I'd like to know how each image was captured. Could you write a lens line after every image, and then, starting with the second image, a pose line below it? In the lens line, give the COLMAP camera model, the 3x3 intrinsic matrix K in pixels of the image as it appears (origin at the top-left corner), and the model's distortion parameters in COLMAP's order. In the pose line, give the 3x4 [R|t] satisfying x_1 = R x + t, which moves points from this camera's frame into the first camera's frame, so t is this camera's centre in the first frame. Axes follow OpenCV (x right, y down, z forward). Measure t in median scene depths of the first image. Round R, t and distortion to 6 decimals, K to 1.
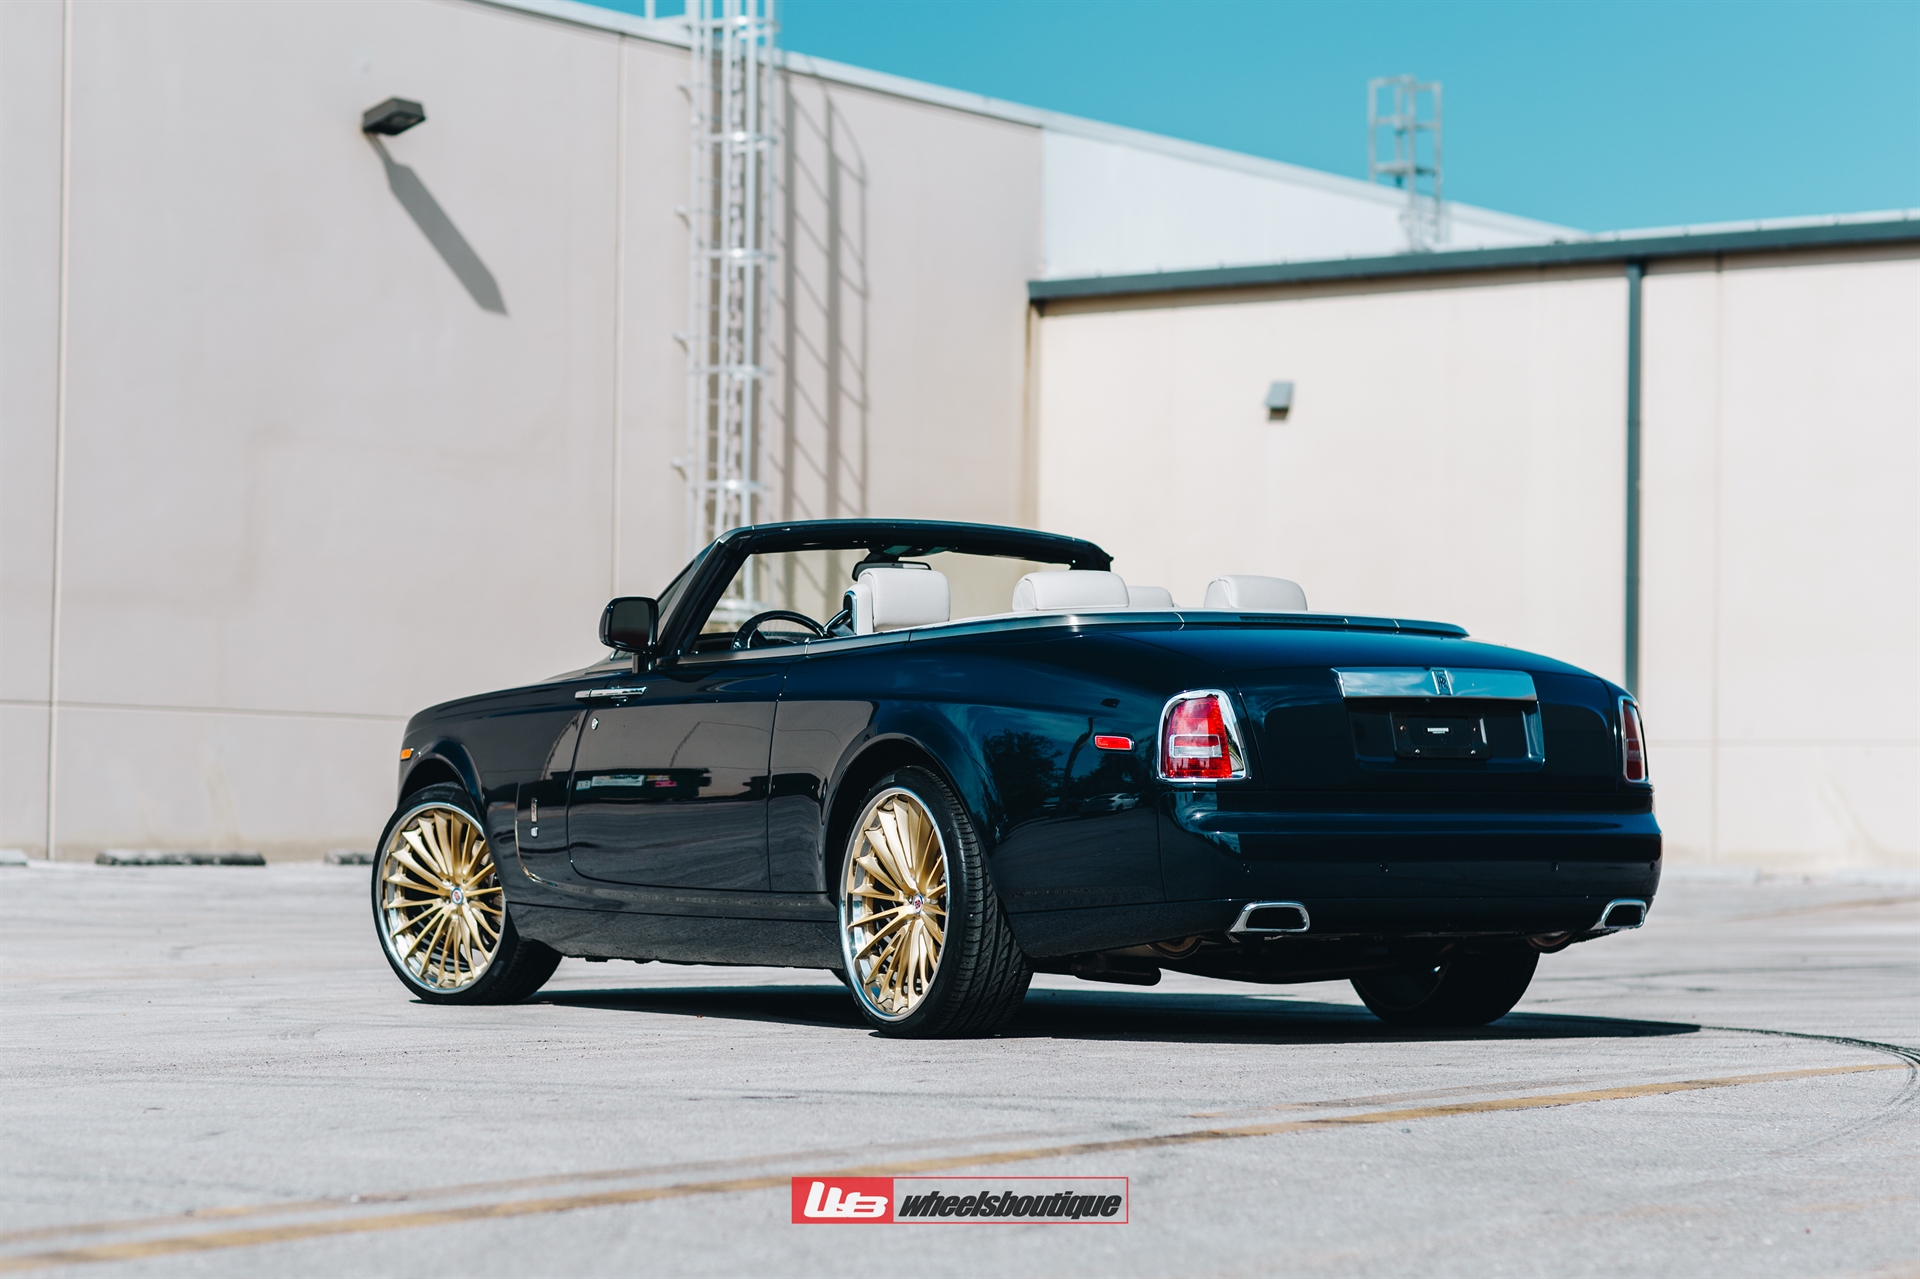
lens RADIAL K [[4784.8, 0, 845.9], [0, 4784.8, 640.6], [0, 0, 1]] dist [0.020750, 0.711817]
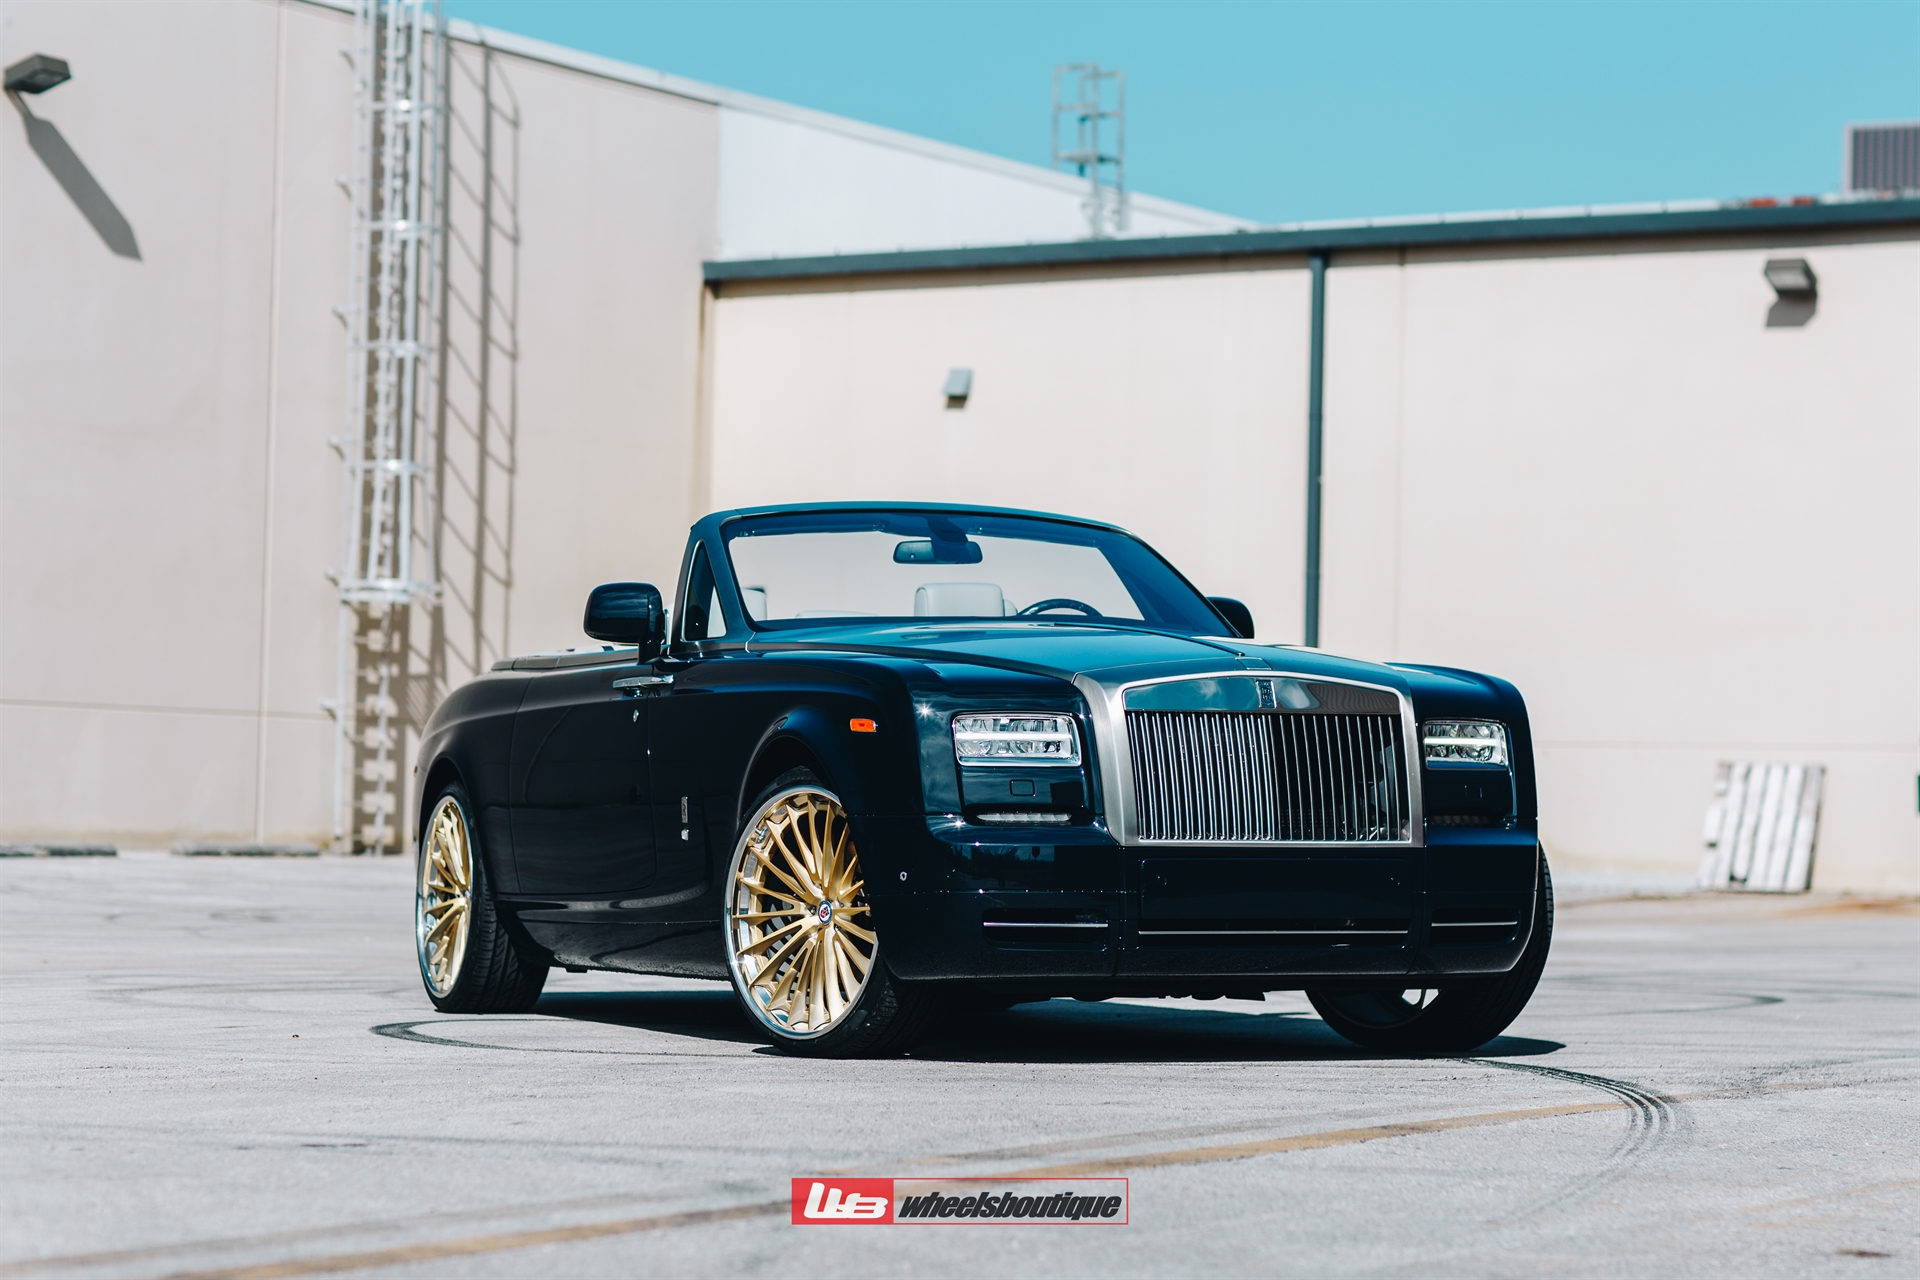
lens RADIAL K [[4876.3, 0, 960.0], [0, 4876.3, 640.0], [0, 0, 1]] dist [0.070301, -0.672578]
pose [[0.995792, 0.011298, 0.090941, 0.011124], [-0.011452, 0.999934, 0.001168, 0.001642], [-0.090922, -0.002205, 0.995856, 0.084200]]
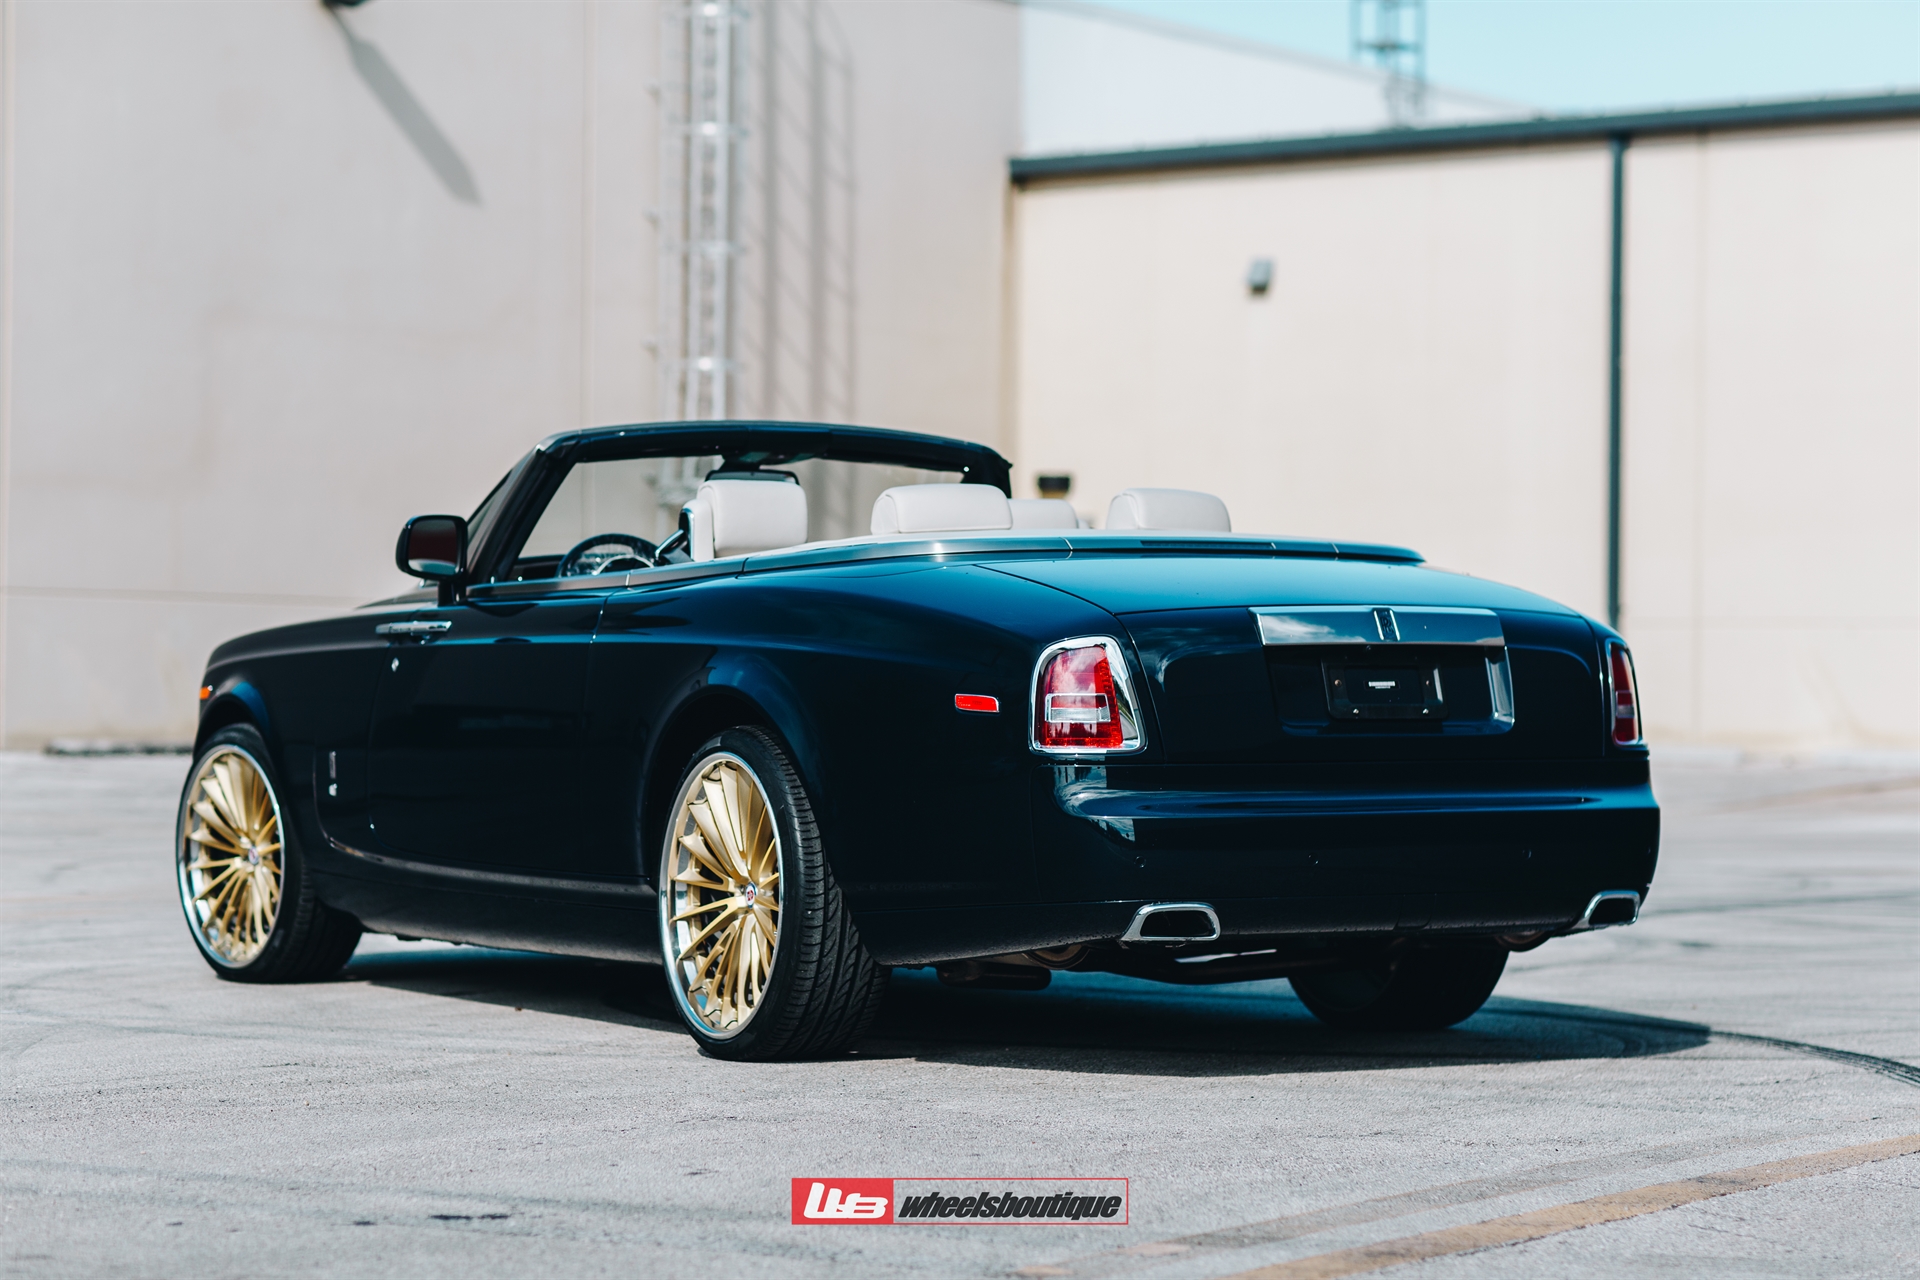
lens RADIAL K [[4688.0, 0, 875.5], [0, 4688.0, 639.5], [0, 0, 1]] dist [0.309980, -3.340485]
pose [[0.999957, -0.004788, 0.007927, 0.030402], [0.004574, 0.999633, 0.026705, -0.010043], [-0.008052, -0.026667, 0.999612, 0.197322]]
